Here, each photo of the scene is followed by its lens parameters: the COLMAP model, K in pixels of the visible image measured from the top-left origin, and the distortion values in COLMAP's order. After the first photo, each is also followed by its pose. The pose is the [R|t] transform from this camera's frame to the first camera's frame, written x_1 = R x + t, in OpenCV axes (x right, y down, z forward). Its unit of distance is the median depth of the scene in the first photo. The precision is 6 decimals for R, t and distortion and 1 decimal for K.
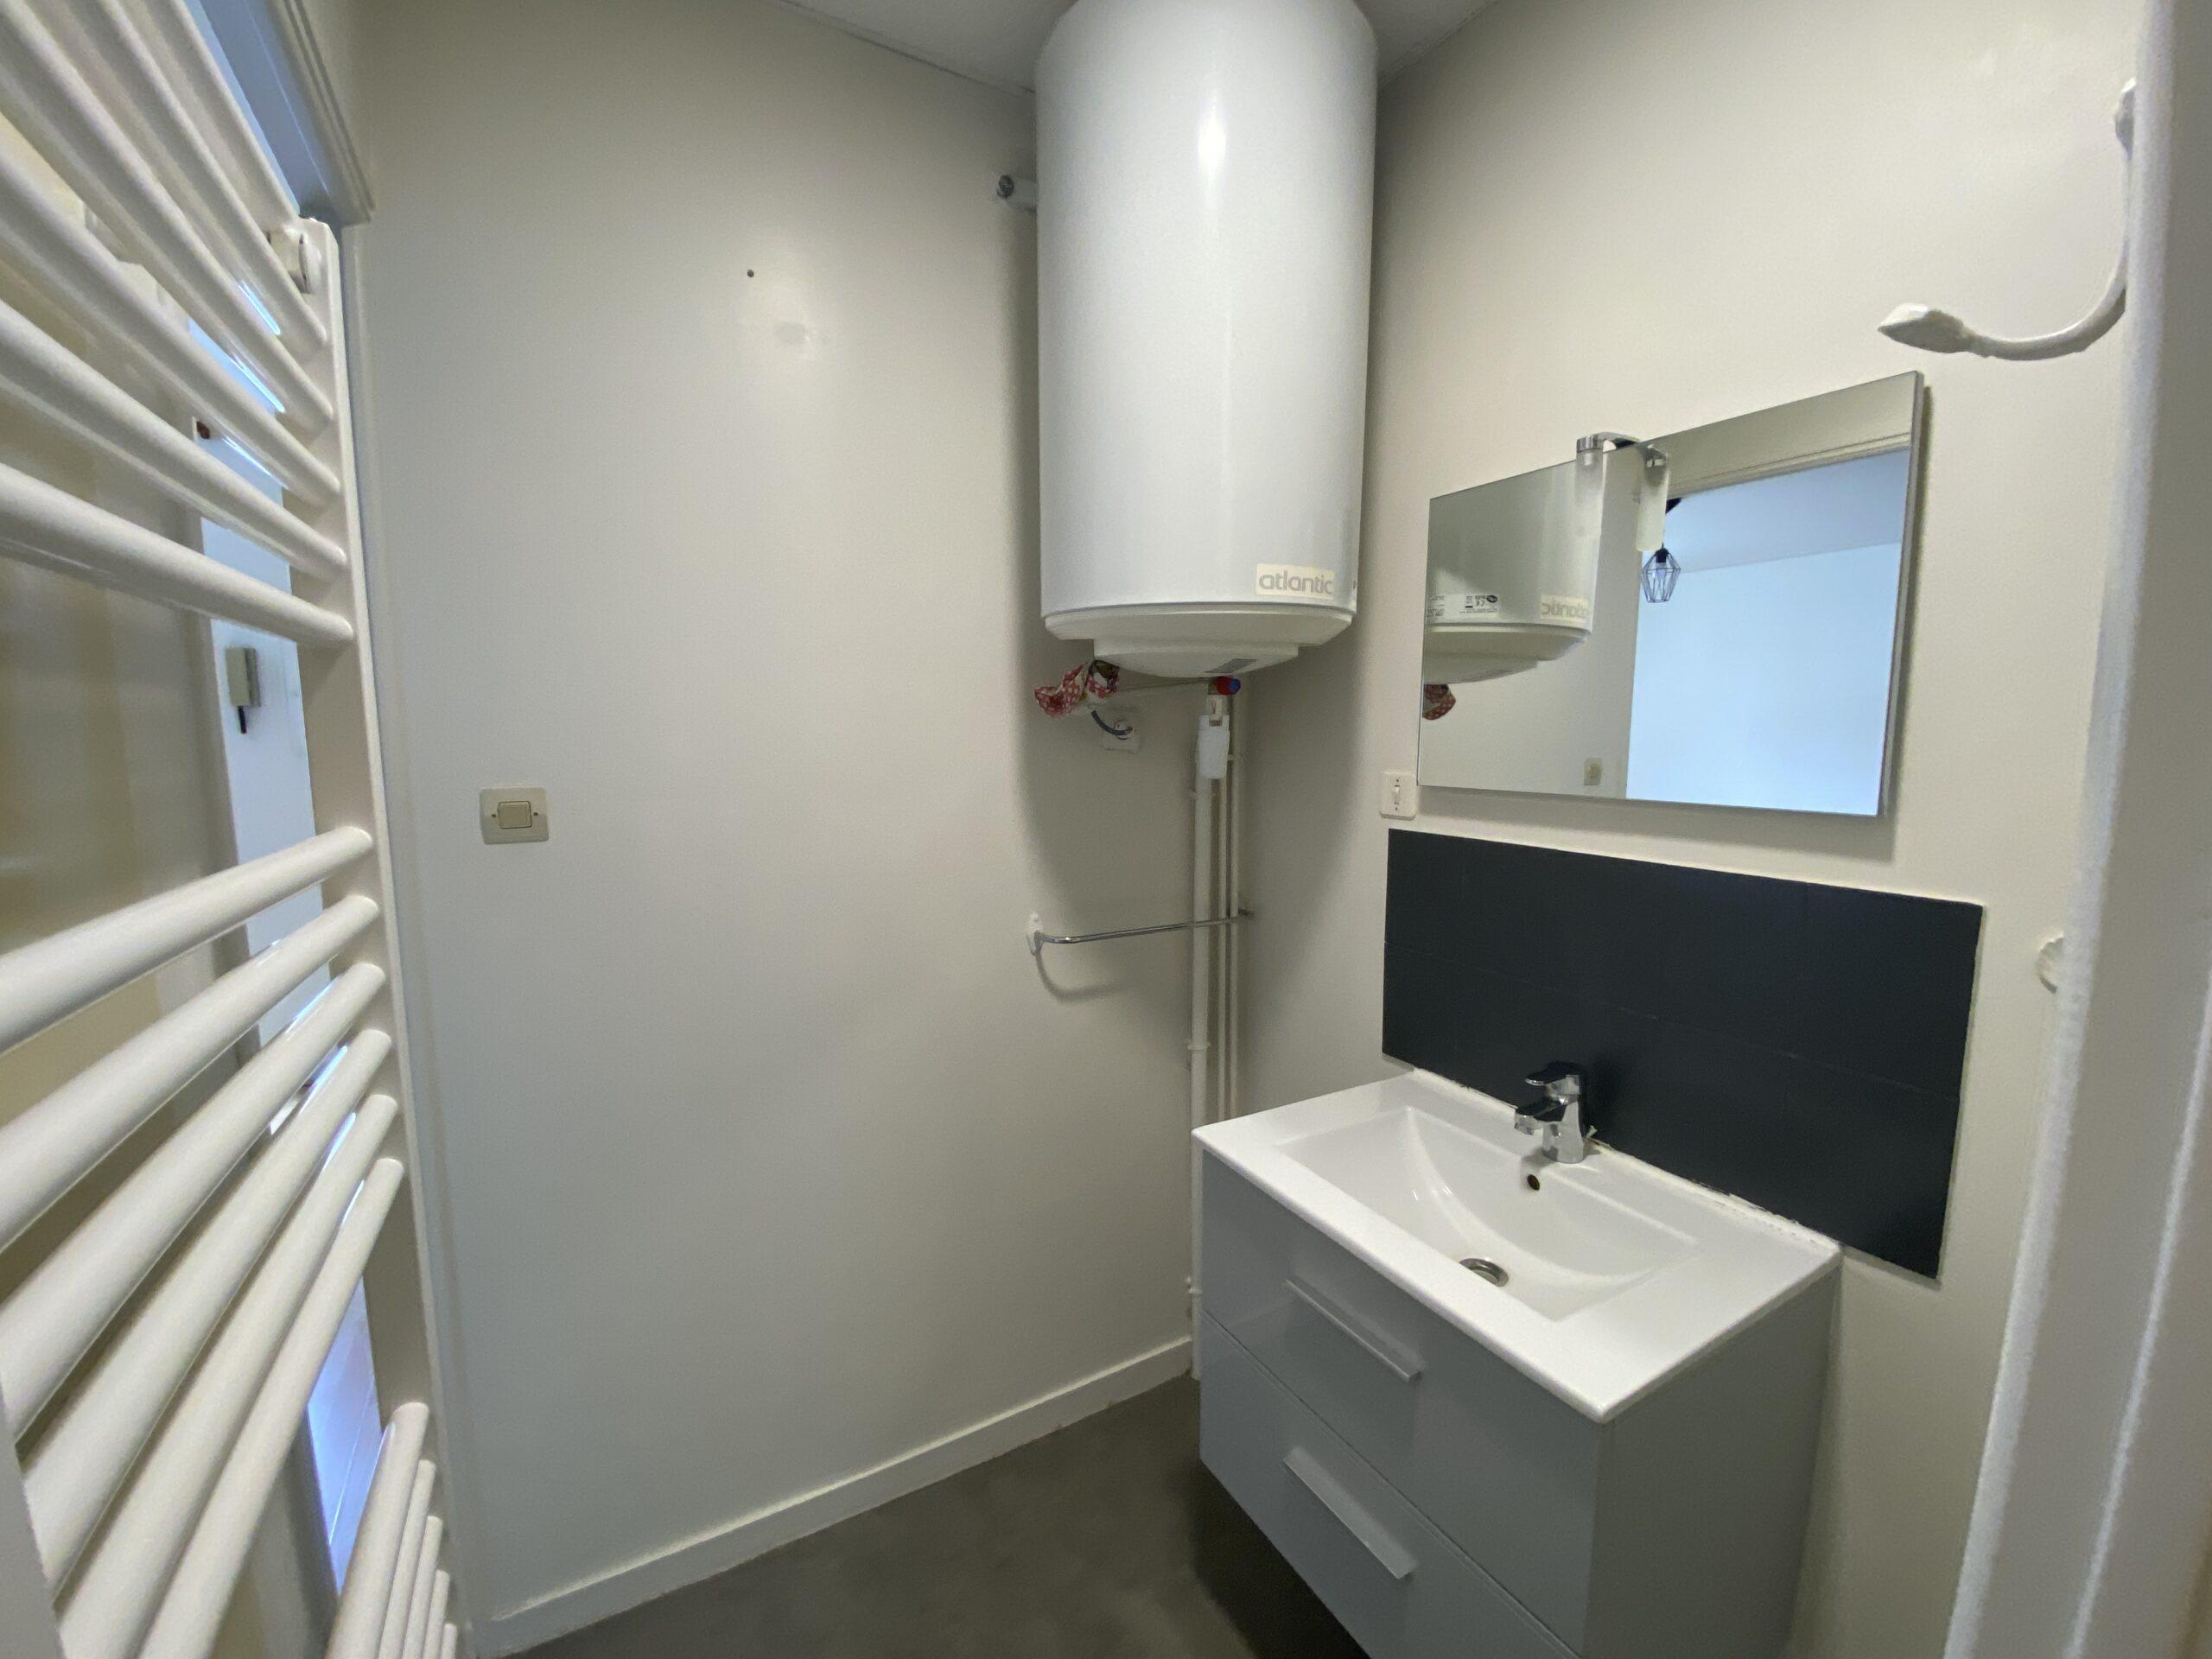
lens RADIAL K [[897.8, 0, 1109.6], [0, 897.8, 831.4], [0, 0, 1]] dist [-0.002094, -0.000079]
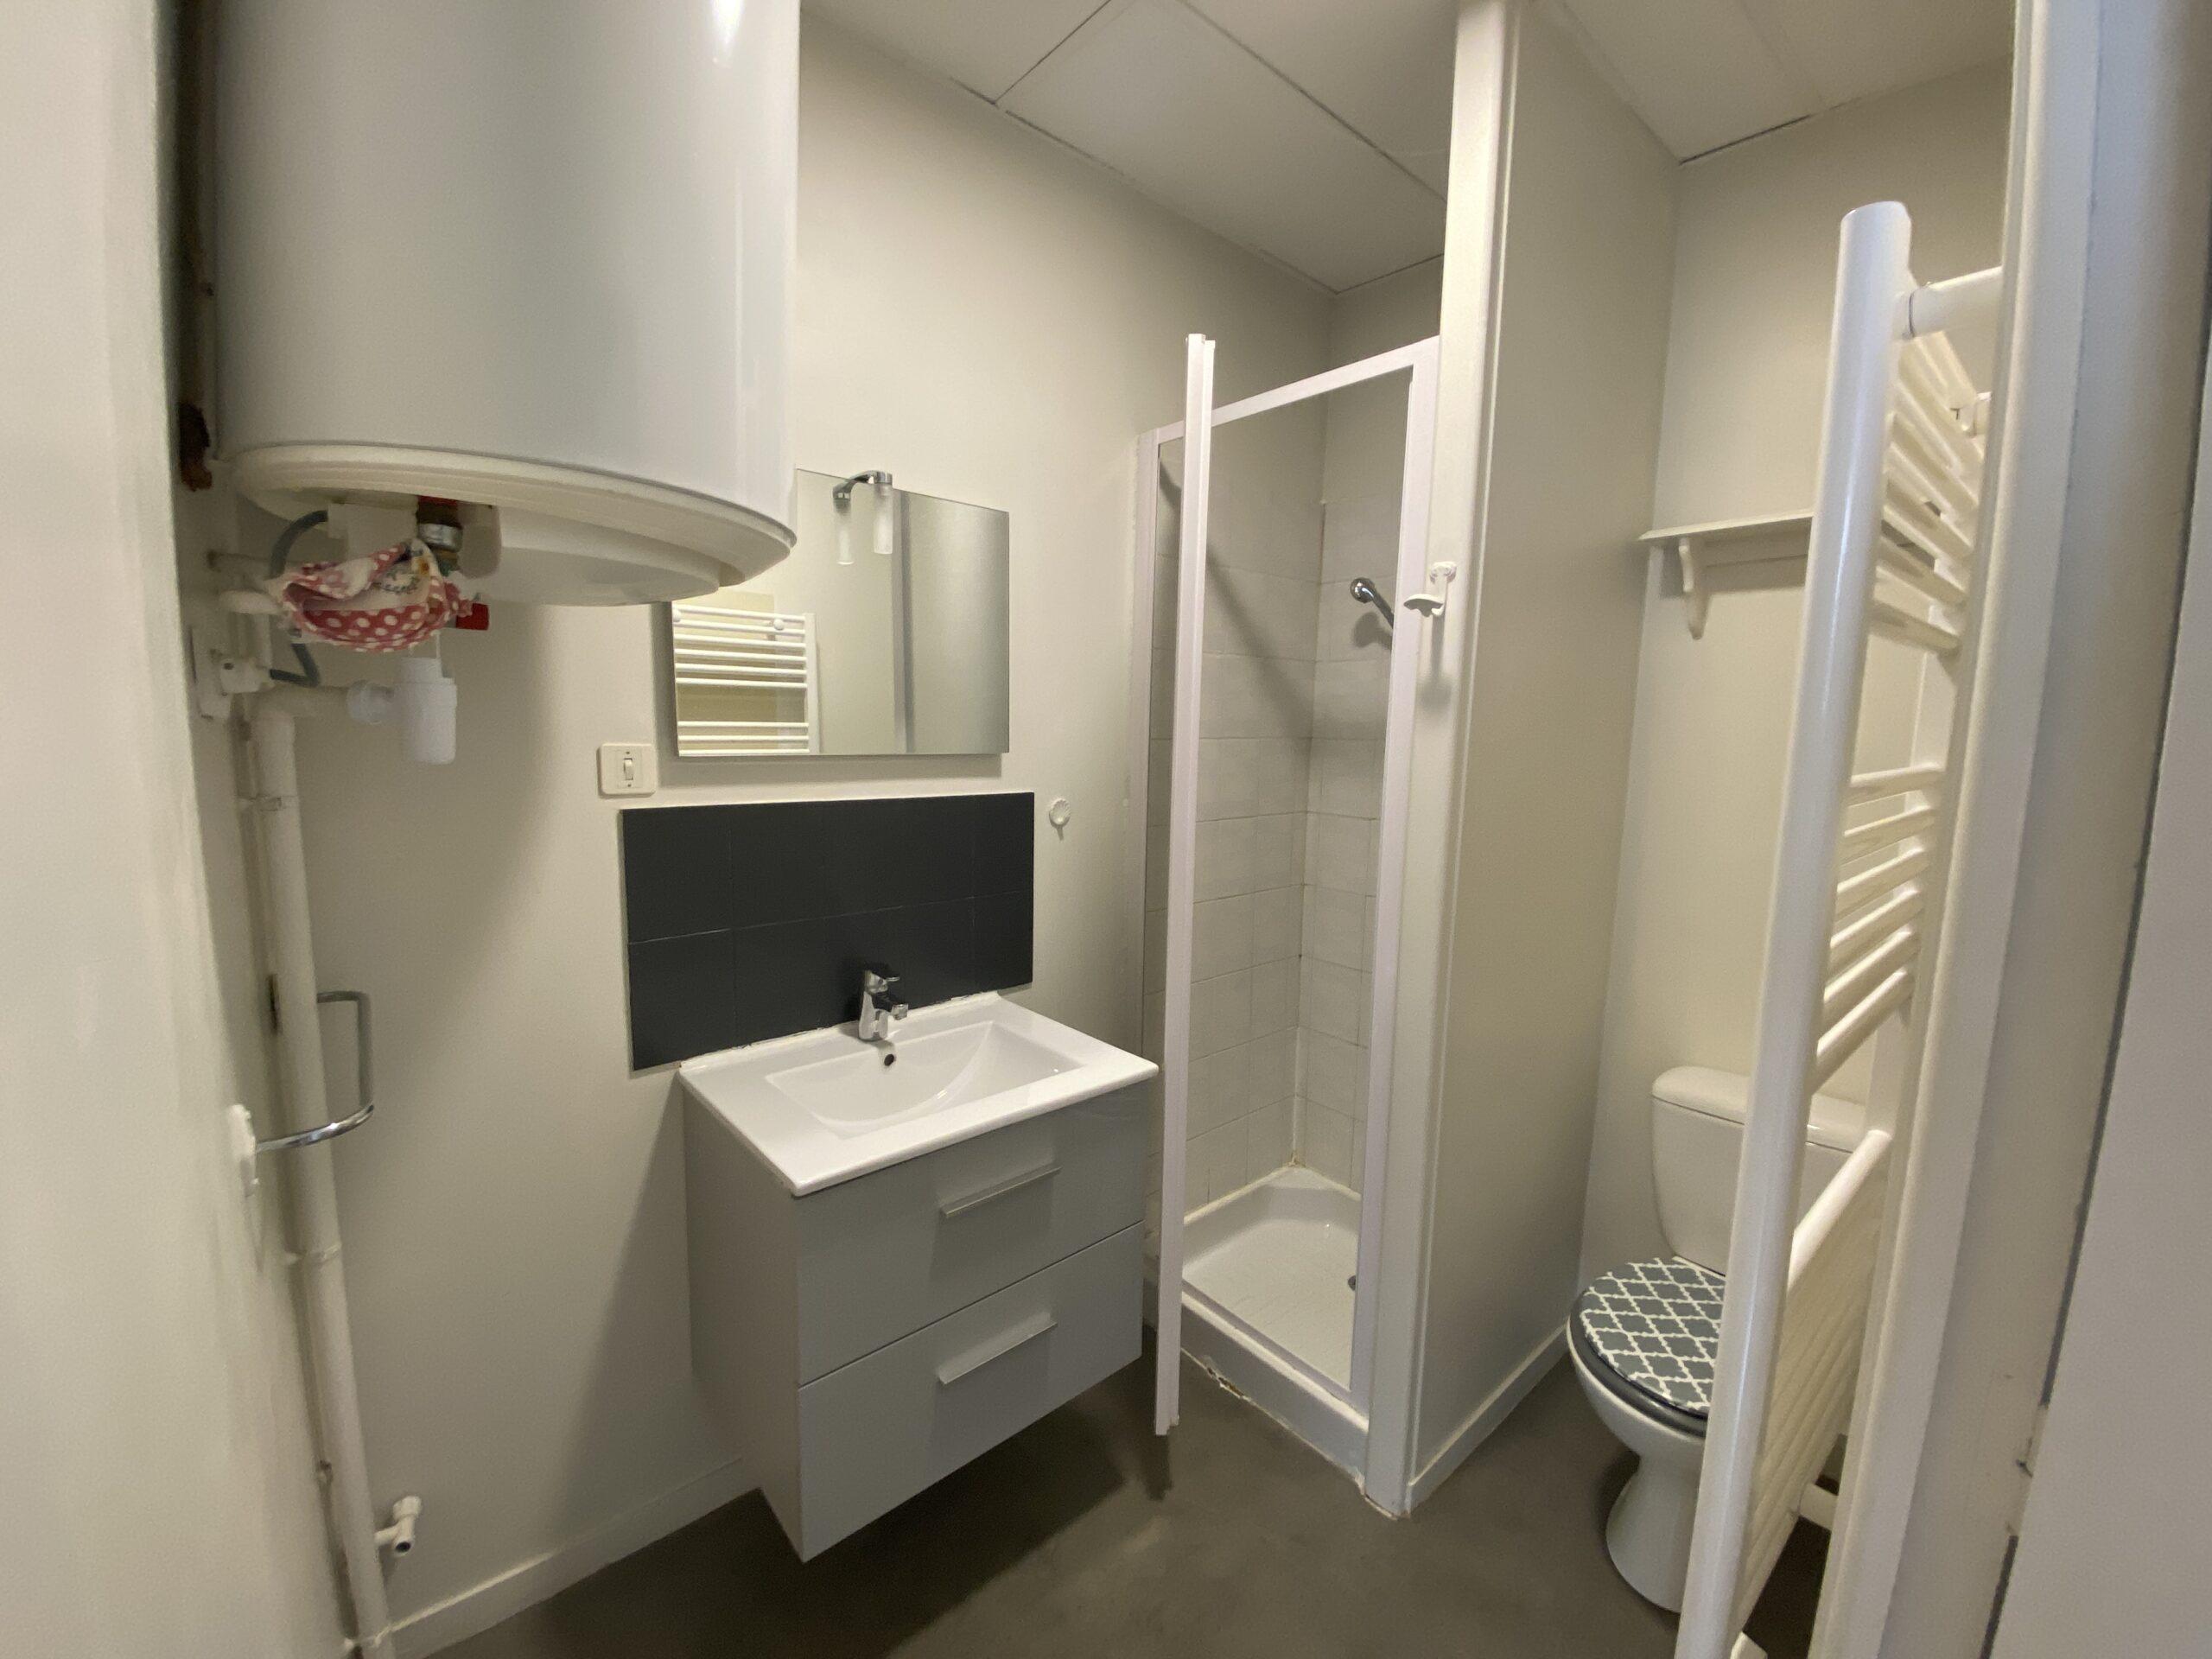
lens RADIAL K [[898.0, 0, 1103.4], [0, 898.0, 827.9], [0, 0, 1]] dist [0.011286, -0.012944]
pose [[-0.239762, -0.108246, 0.964778, -0.643672], [0.095280, 0.986343, 0.134344, -0.059234], [-0.966145, 0.124135, -0.226174, 0.781073]]
